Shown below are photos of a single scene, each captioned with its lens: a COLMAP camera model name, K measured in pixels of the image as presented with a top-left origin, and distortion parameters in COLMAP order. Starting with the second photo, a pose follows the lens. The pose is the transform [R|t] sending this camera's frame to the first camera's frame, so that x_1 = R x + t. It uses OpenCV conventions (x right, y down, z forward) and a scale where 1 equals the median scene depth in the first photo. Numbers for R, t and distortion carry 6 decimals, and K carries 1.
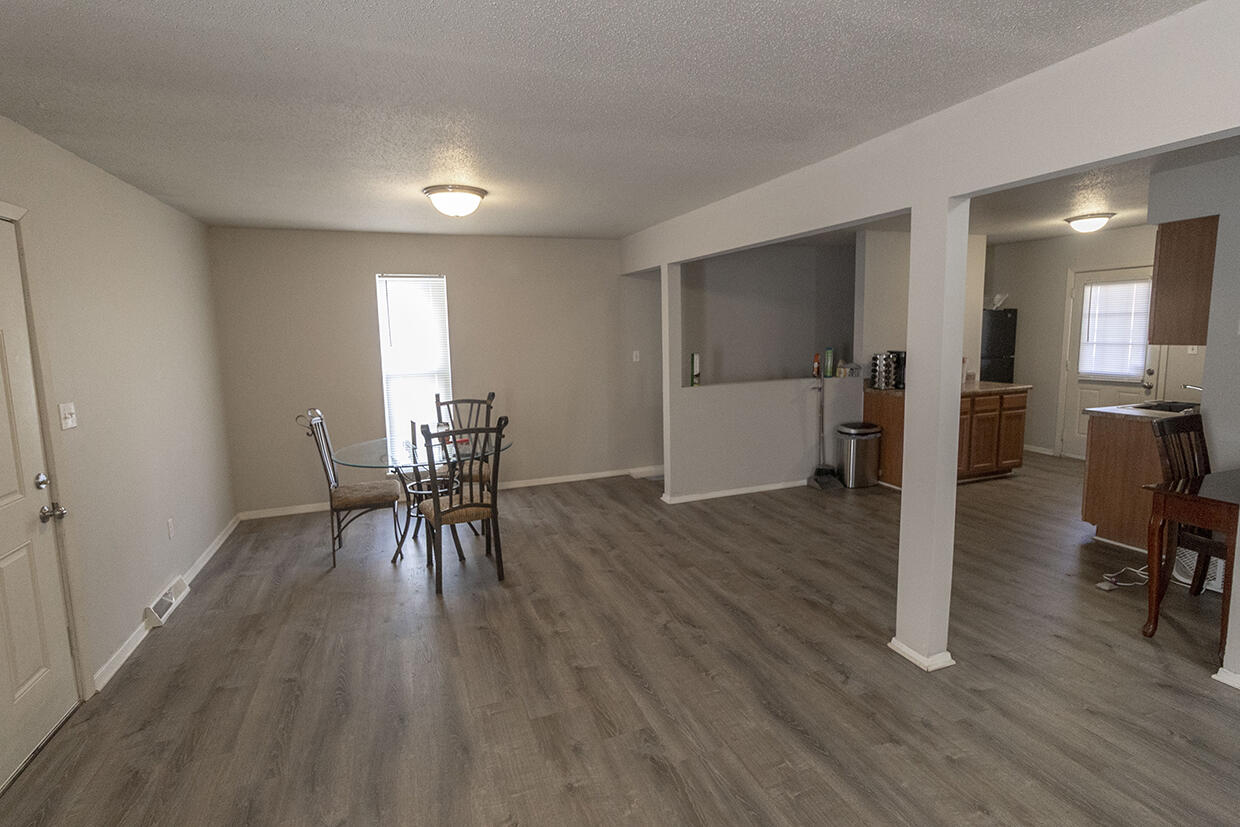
lens RADIAL K [[573.7, 0, 613.9], [0, 573.7, 393.2], [0, 0, 1]] dist [0.001674, 0.001286]
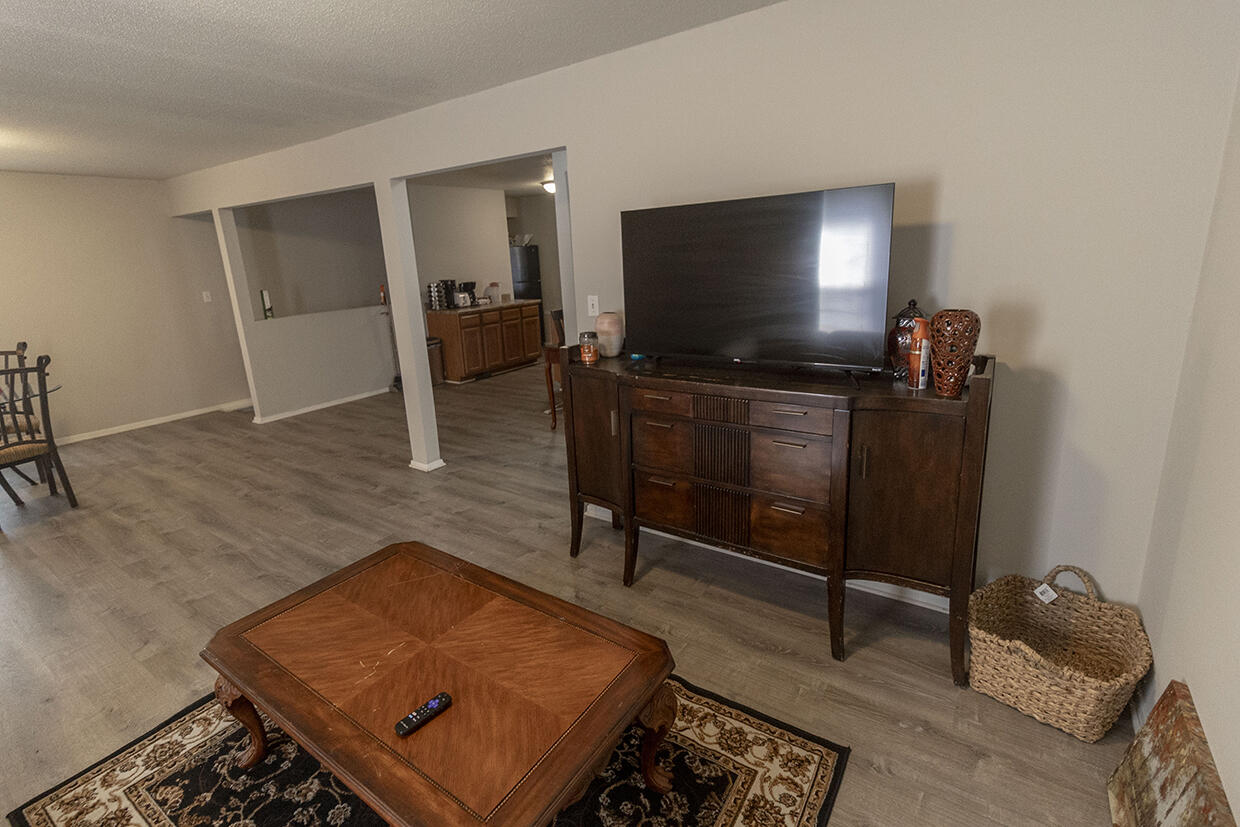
lens RADIAL K [[573.7, 0, 613.9], [0, 573.7, 393.2], [0, 0, 1]] dist [0.001674, 0.001286]
pose [[0.823576, -0.154307, 0.545813, 0.093881], [0.095597, 0.986280, 0.134587, 0.070026], [-0.559092, -0.058664, 0.827028, -0.518285]]
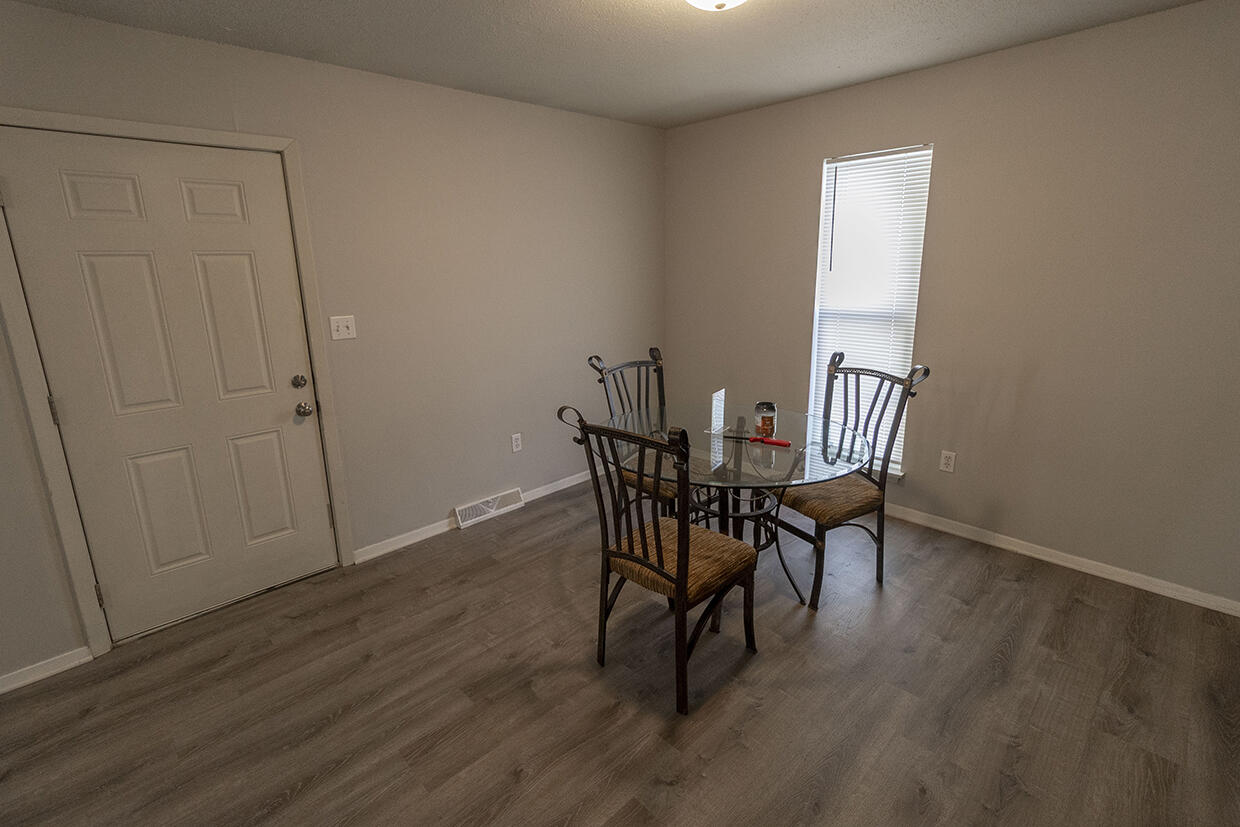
lens RADIAL K [[573.7, 0, 613.9], [0, 573.7, 393.2], [0, 0, 1]] dist [0.001674, 0.001286]
pose [[0.389276, 0.222341, -0.893884, 0.222077], [-0.090688, 0.974967, 0.203016, -0.085792], [0.916646, 0.002035, 0.399694, 0.787570]]
